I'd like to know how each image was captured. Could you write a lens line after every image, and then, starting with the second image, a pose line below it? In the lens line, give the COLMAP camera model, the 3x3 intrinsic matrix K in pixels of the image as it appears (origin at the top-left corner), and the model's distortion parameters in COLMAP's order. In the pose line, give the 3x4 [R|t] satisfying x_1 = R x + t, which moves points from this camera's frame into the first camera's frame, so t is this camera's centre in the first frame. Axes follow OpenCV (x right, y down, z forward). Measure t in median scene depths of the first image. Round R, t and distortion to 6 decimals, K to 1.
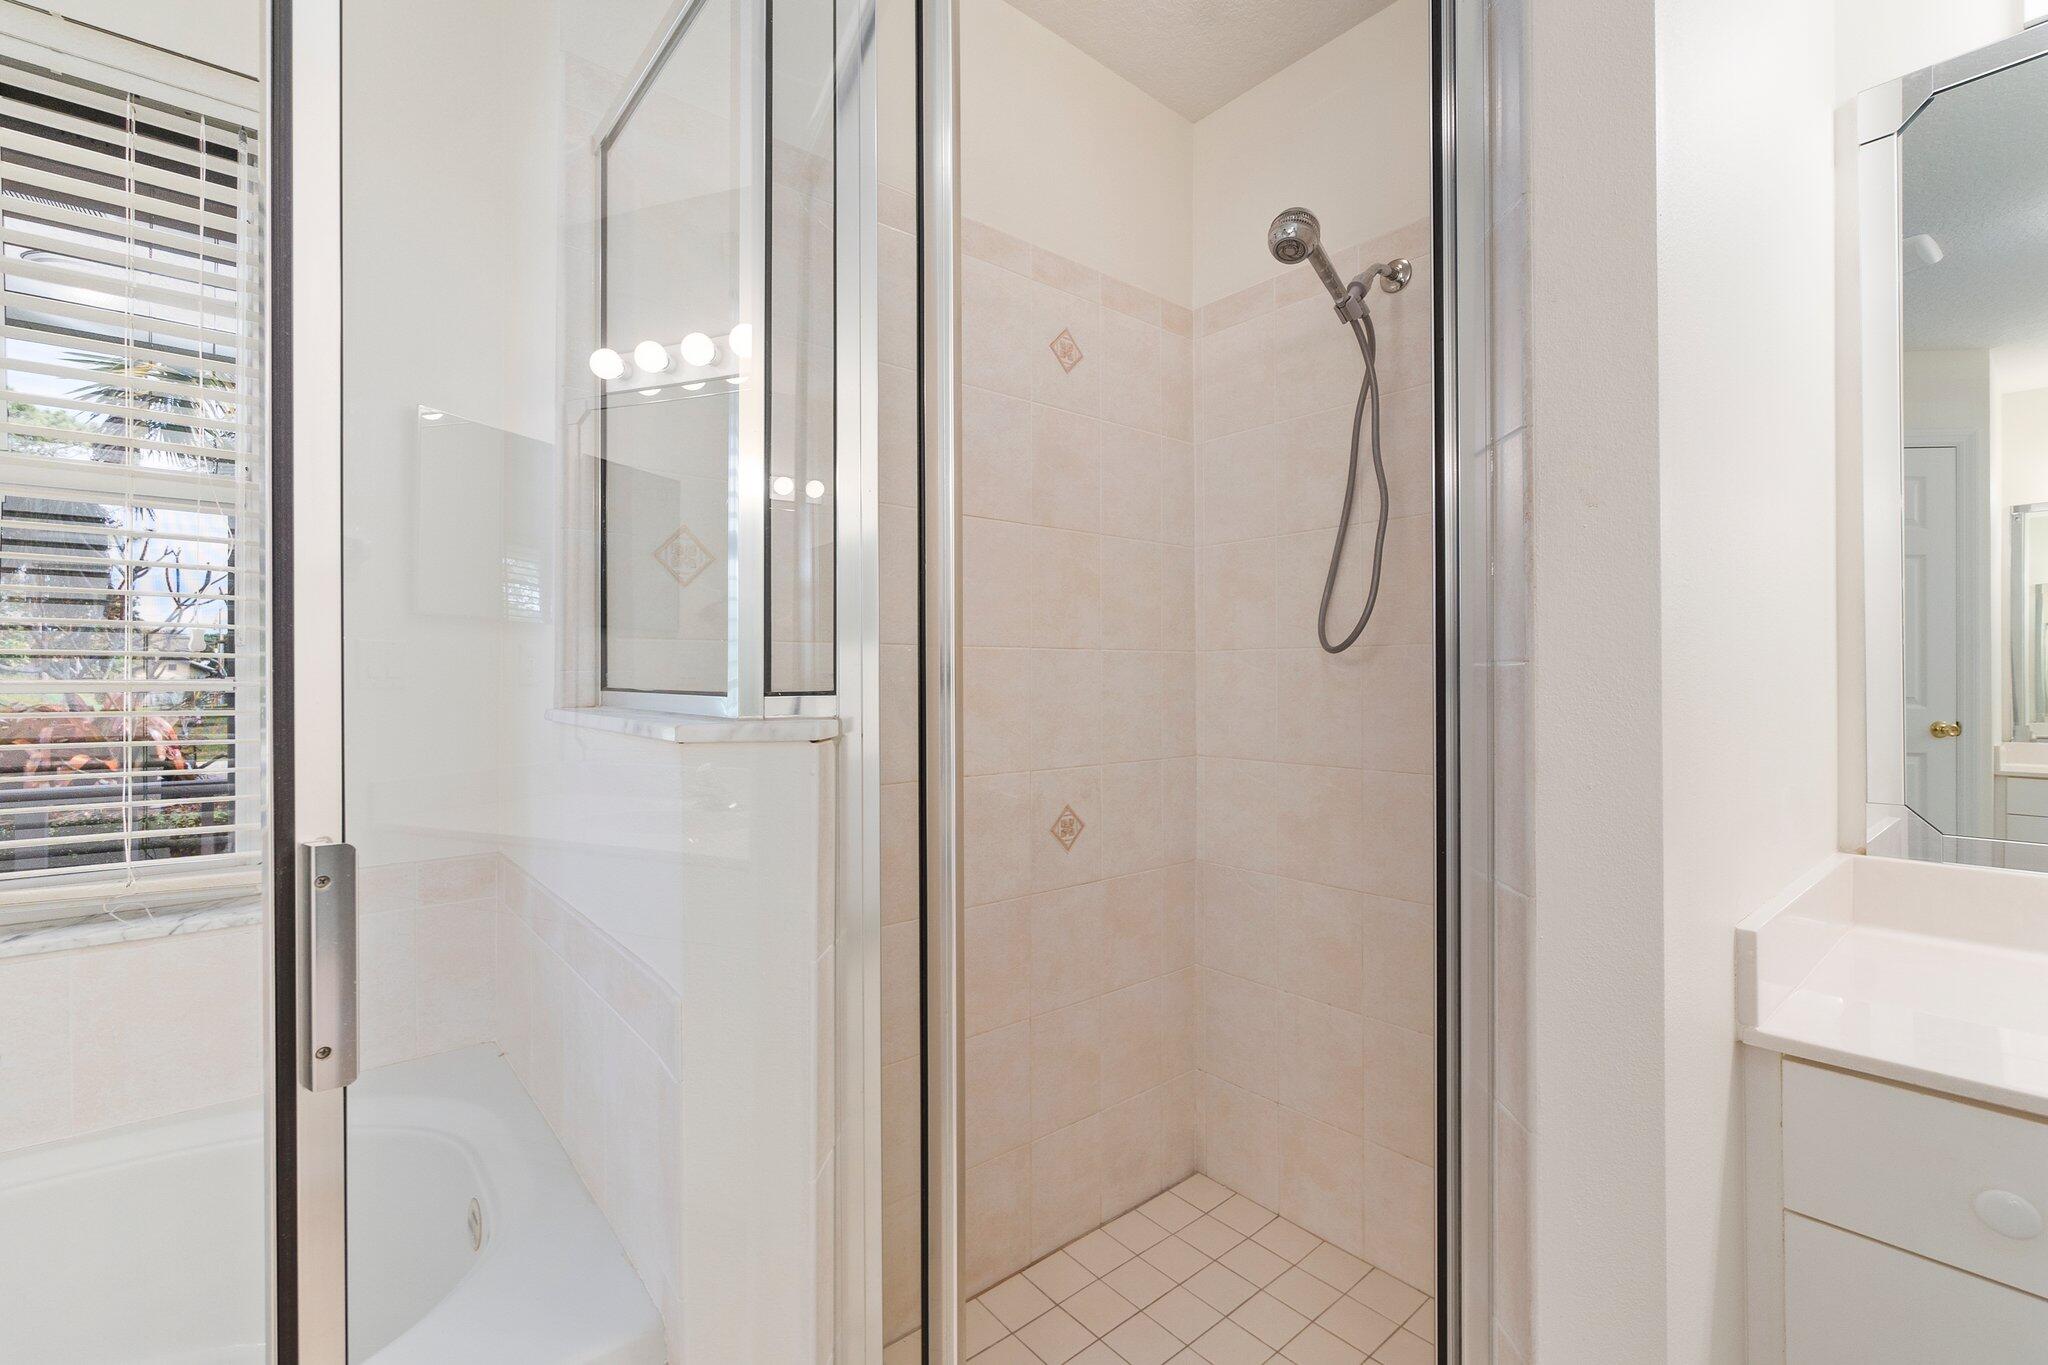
lens RADIAL K [[889.8, 0, 1012.0], [0, 889.8, 675.7], [0, 0, 1]] dist [-0.002896, 0.000776]
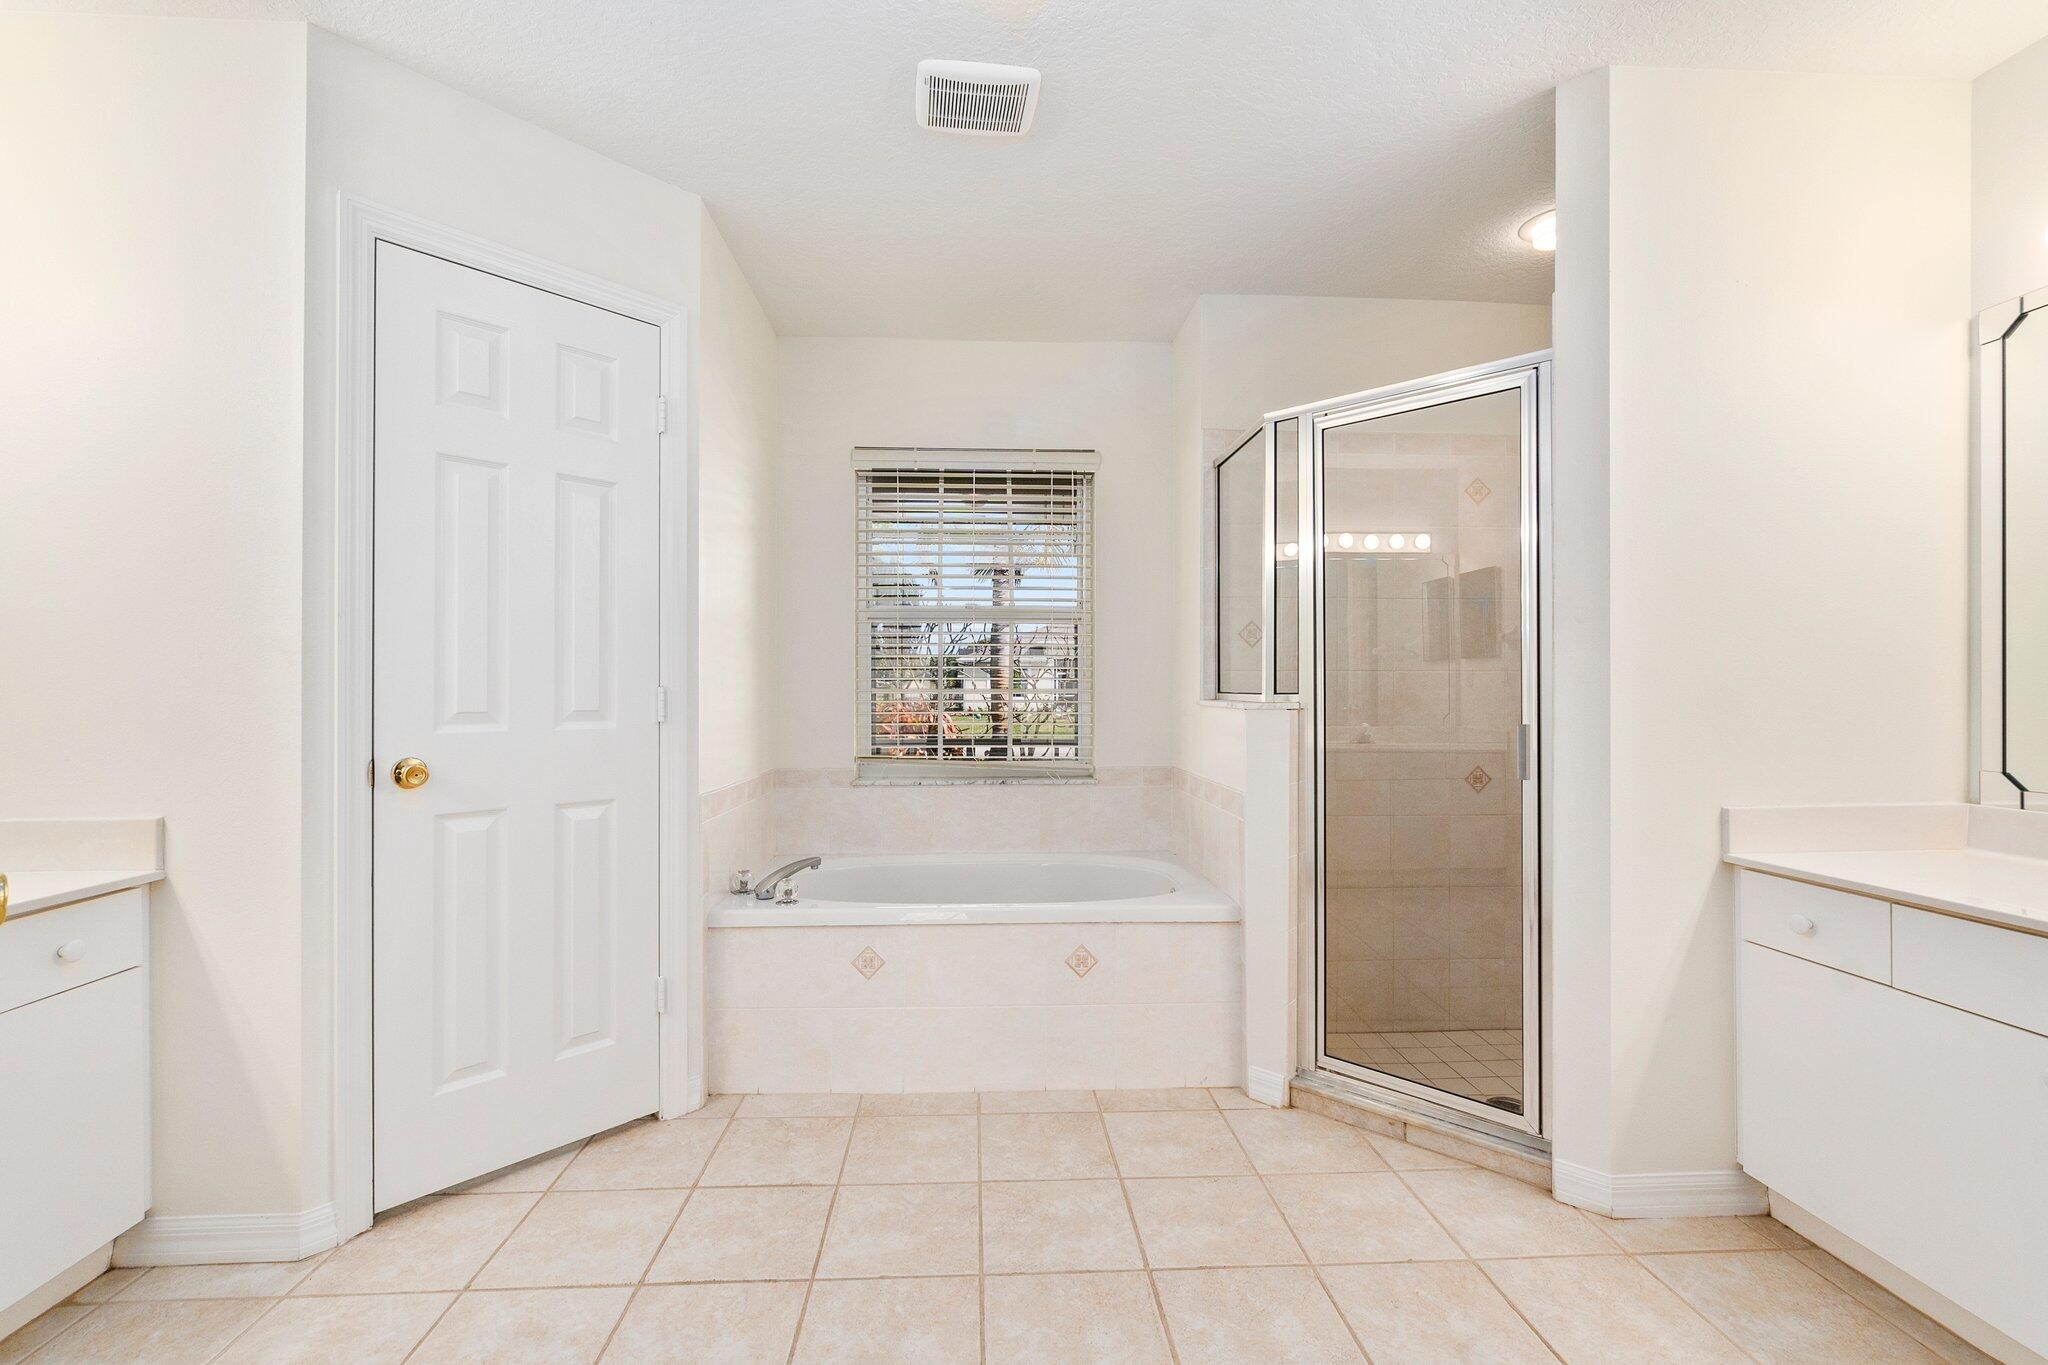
lens RADIAL K [[889.8, 0, 1015.8], [0, 889.8, 685.2], [0, 0, 1]] dist [-0.002896, 0.000776]
pose [[0.802674, -0.000581, -0.596418, 0.556567], [-0.001698, 0.999993, -0.003260, 0.003908], [0.596416, 0.003630, 0.802667, -1.305415]]
